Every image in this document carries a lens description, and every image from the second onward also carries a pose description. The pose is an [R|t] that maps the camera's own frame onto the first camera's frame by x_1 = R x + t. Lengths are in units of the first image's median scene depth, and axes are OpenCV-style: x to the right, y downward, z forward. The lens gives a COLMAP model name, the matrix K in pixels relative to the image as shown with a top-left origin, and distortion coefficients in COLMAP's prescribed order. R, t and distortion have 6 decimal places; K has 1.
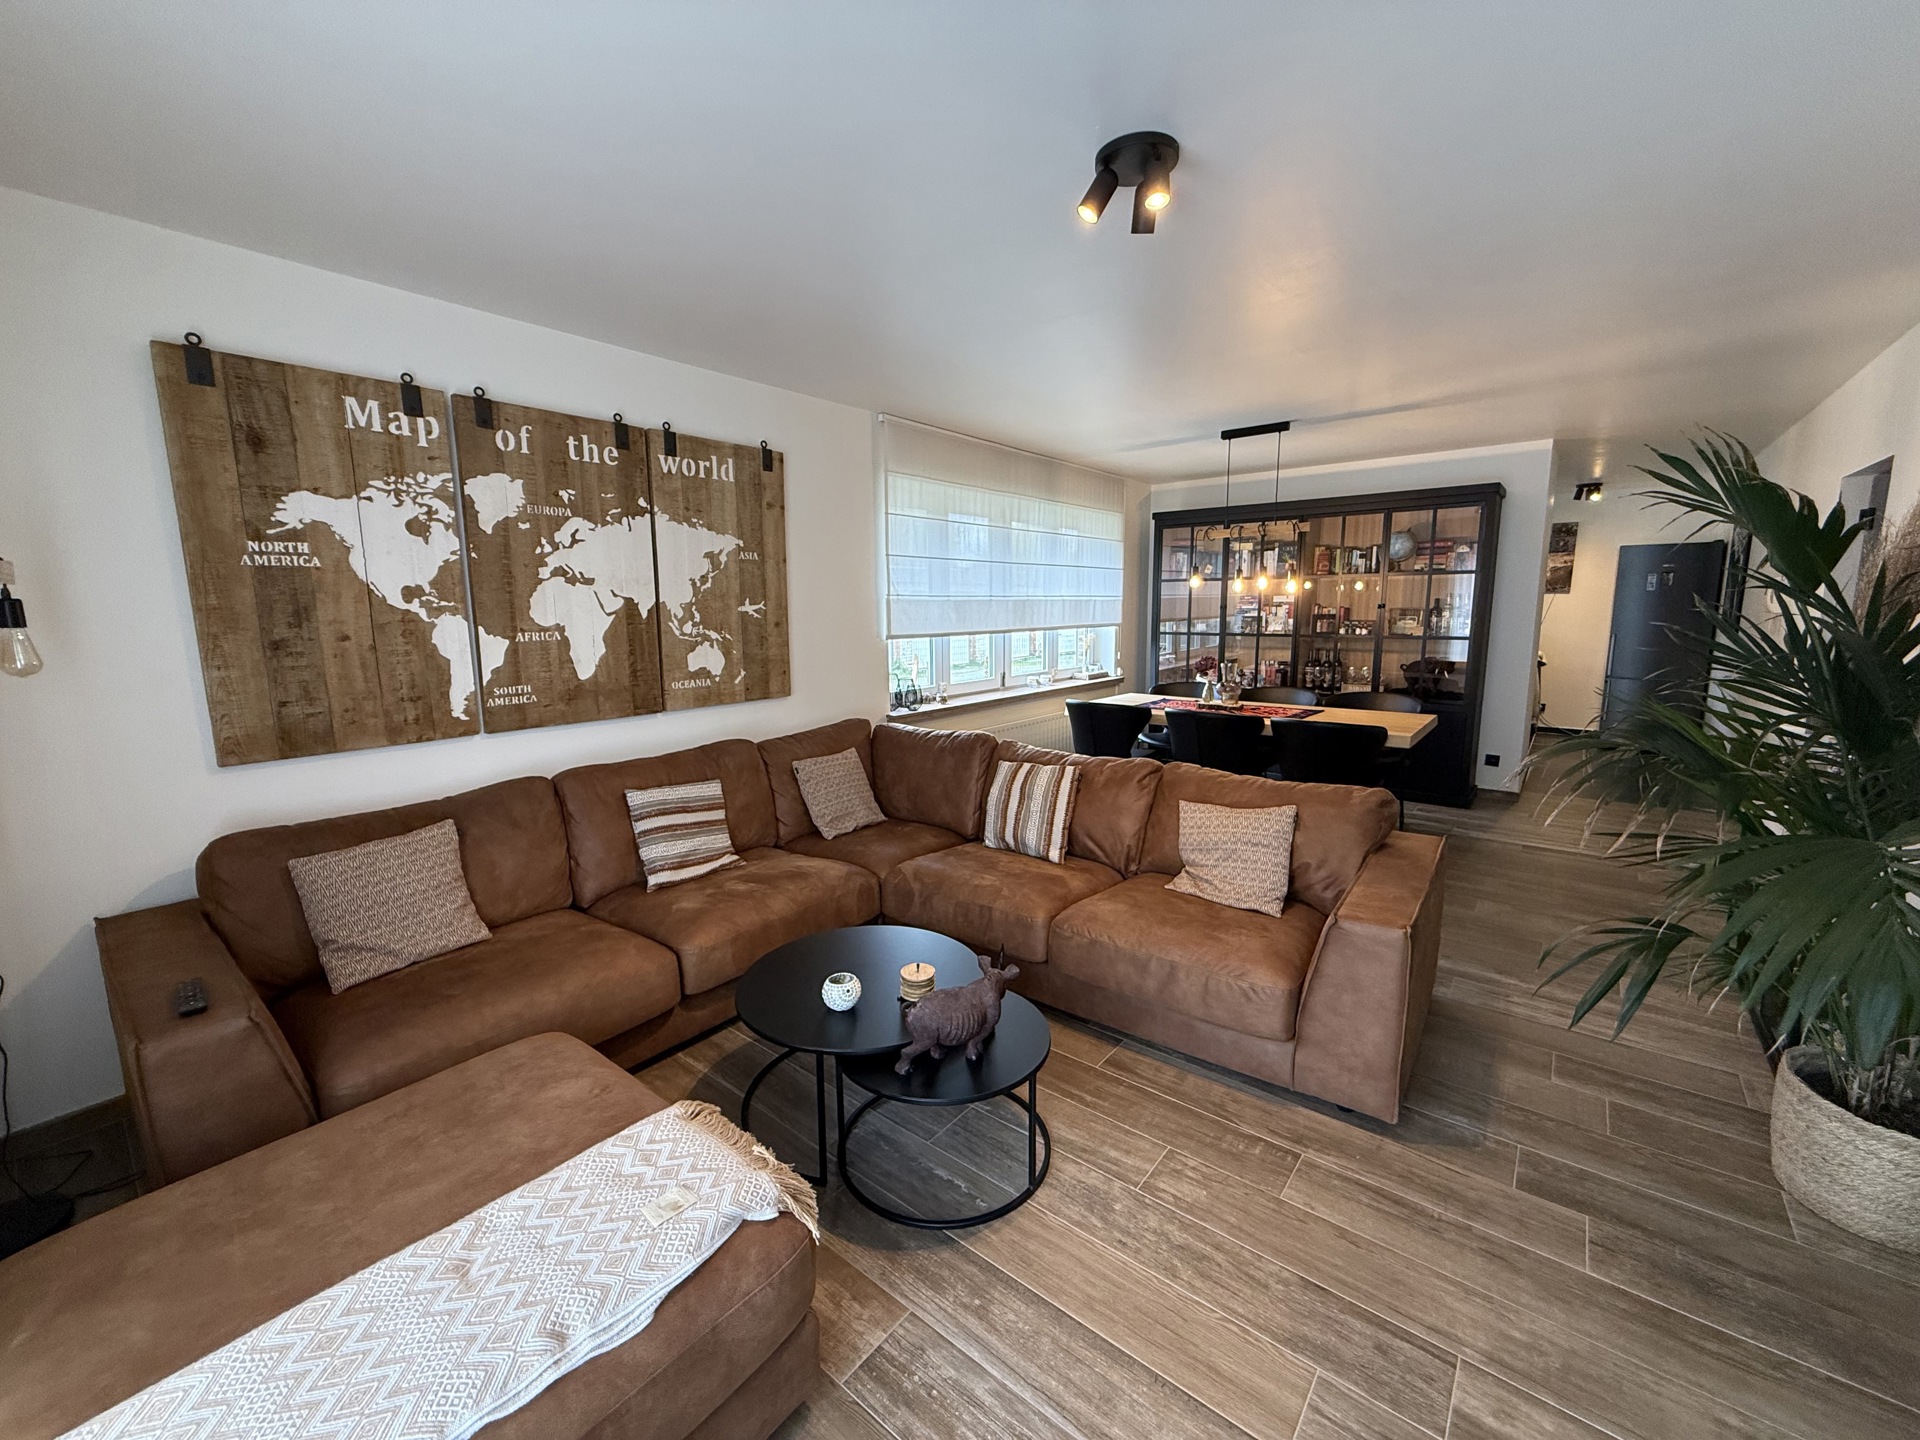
lens RADIAL K [[761.4, 0, 953.9], [0, 761.4, 718.2], [0, 0, 1]] dist [0.002147, -0.000922]
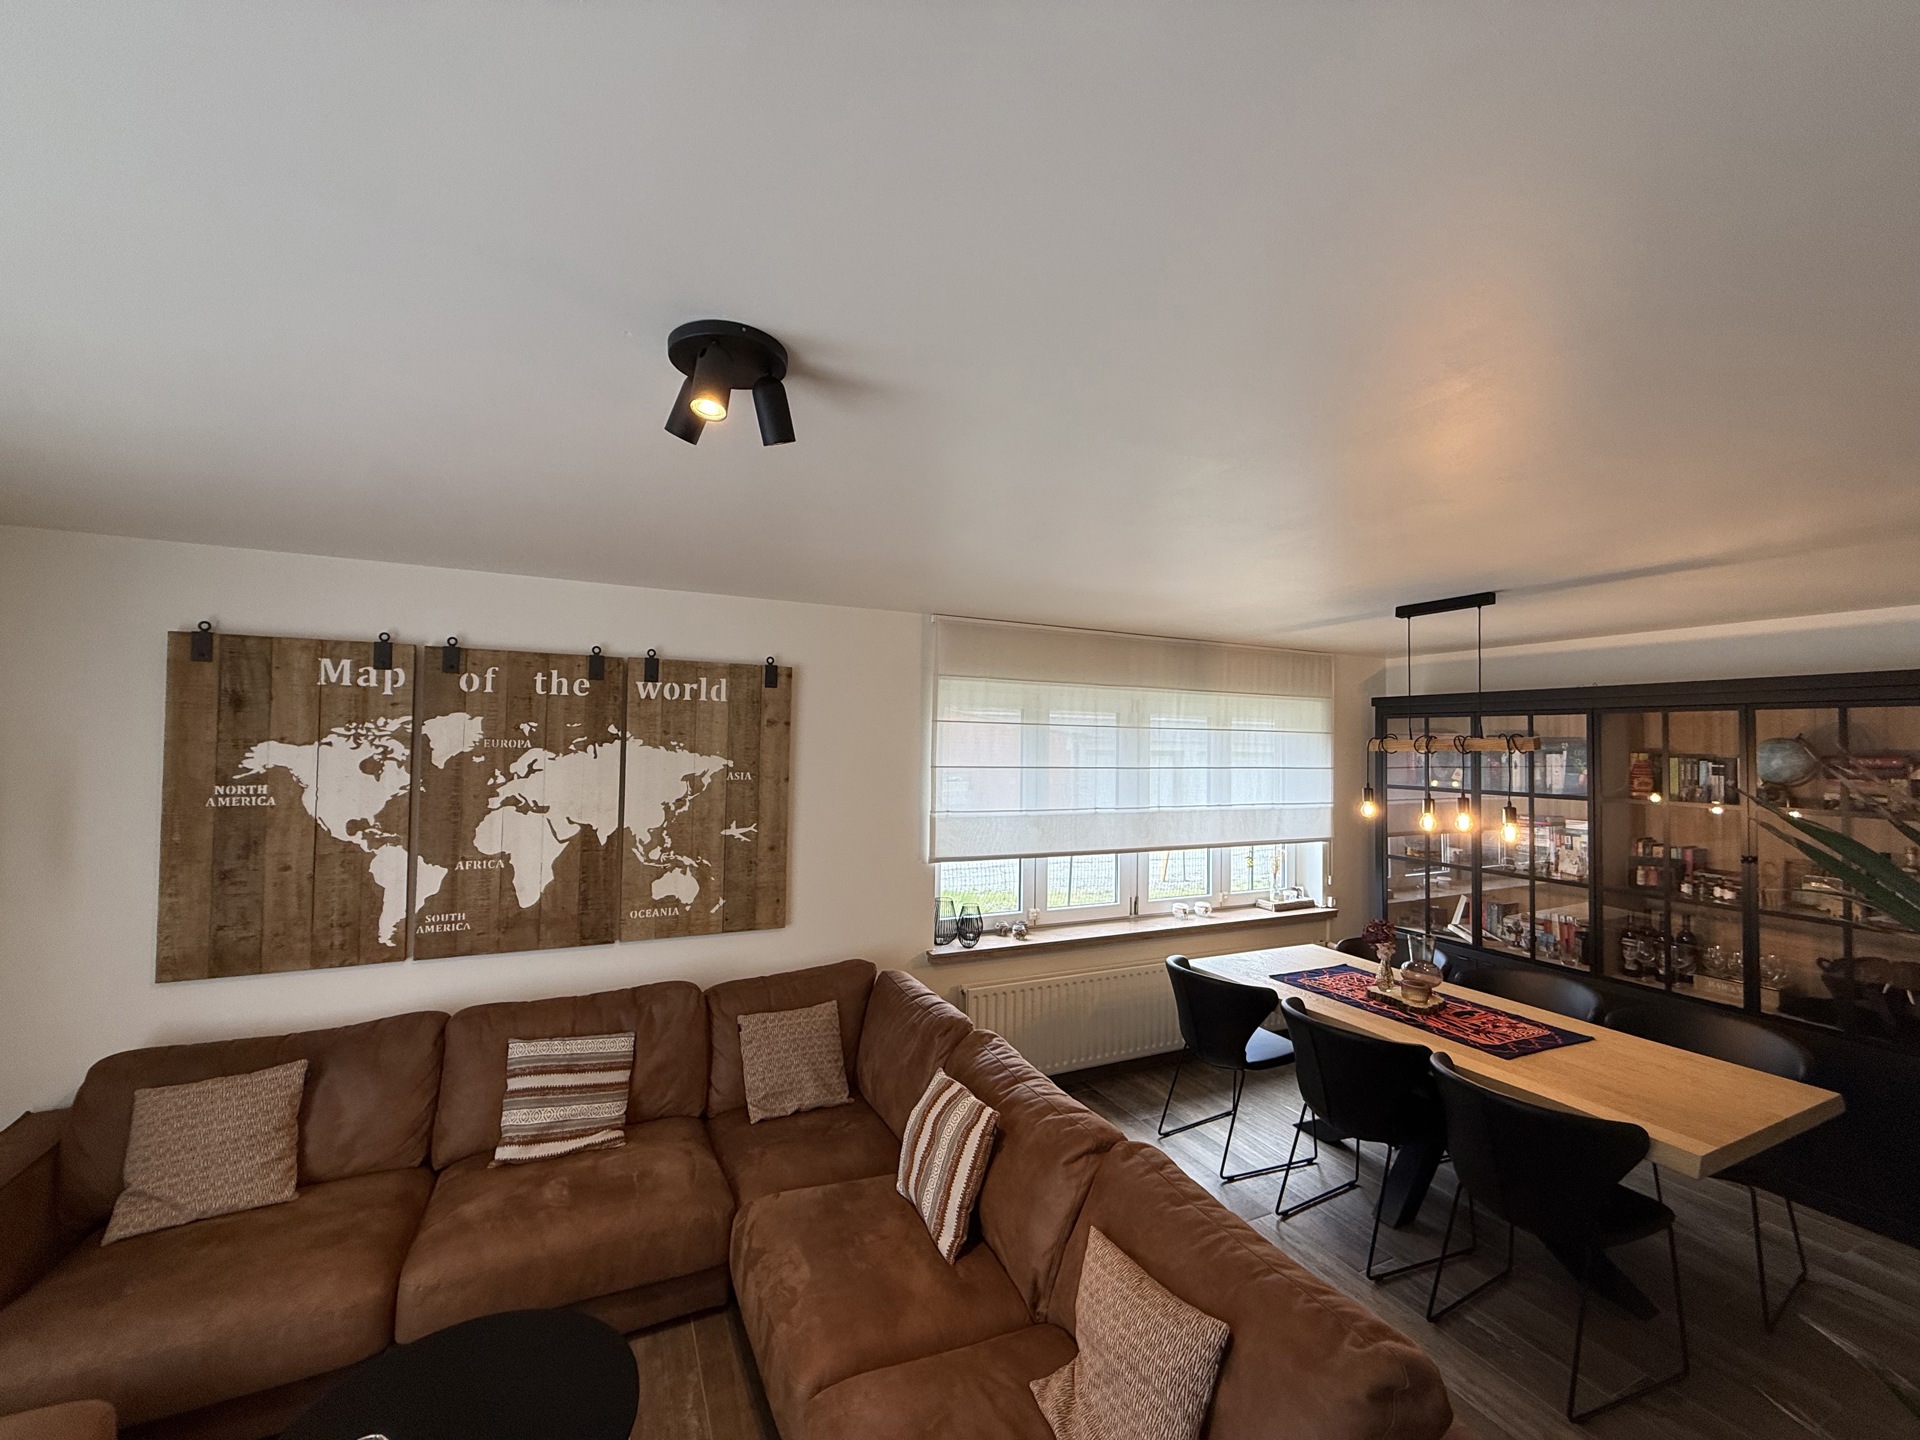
lens RADIAL K [[761.4, 0, 952.7], [0, 761.4, 720.0], [0, 0, 1]] dist [0.002147, -0.000922]
pose [[0.903727, 0.010988, -0.427969, 0.446164], [-0.089134, 0.982593, -0.162993, -0.182518], [0.418728, 0.185448, 0.888974, 0.314135]]
